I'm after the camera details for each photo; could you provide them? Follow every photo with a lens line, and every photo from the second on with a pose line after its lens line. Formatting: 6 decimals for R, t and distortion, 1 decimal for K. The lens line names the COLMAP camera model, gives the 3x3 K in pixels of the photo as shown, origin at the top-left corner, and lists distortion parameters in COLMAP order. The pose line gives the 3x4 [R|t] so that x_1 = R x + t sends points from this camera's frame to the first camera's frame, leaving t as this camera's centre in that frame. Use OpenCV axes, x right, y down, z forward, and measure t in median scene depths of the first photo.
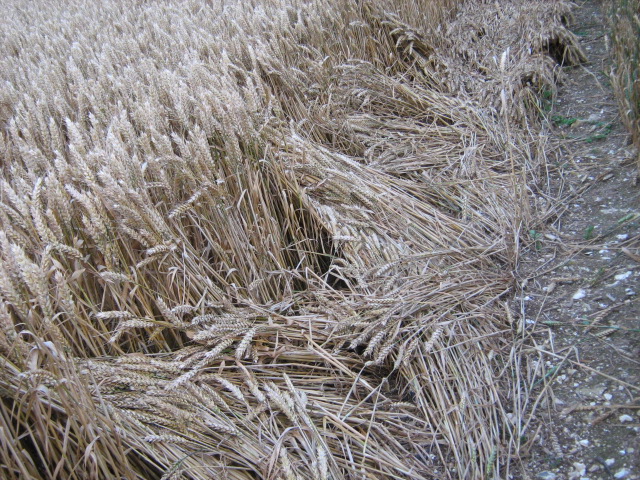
lens RADIAL K [[901.9, 0, 317.4], [0, 901.9, 238.9], [0, 0, 1]] dist [-0.139264, 0.000000]
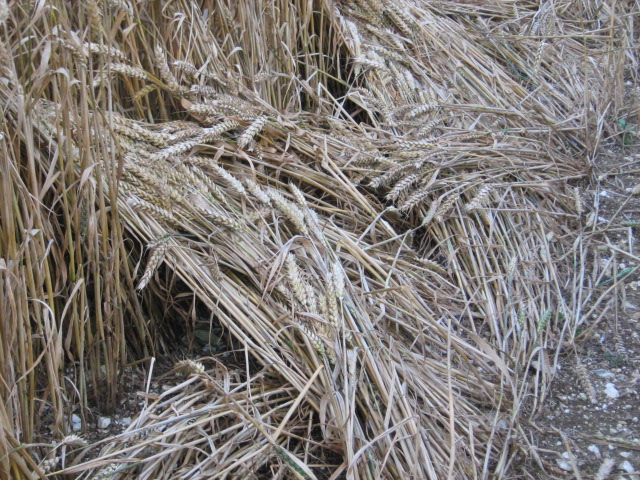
lens RADIAL K [[1592.2, 0, 320.9], [0, 1592.2, 240.6], [0, 0, 1]] dist [-0.099808, 0.000000]
pose [[0.979775, 0.184990, 0.076285, -0.094571], [-0.186247, 0.982456, 0.009645, 0.158921], [-0.073163, -0.023658, 0.997039, -0.308623]]
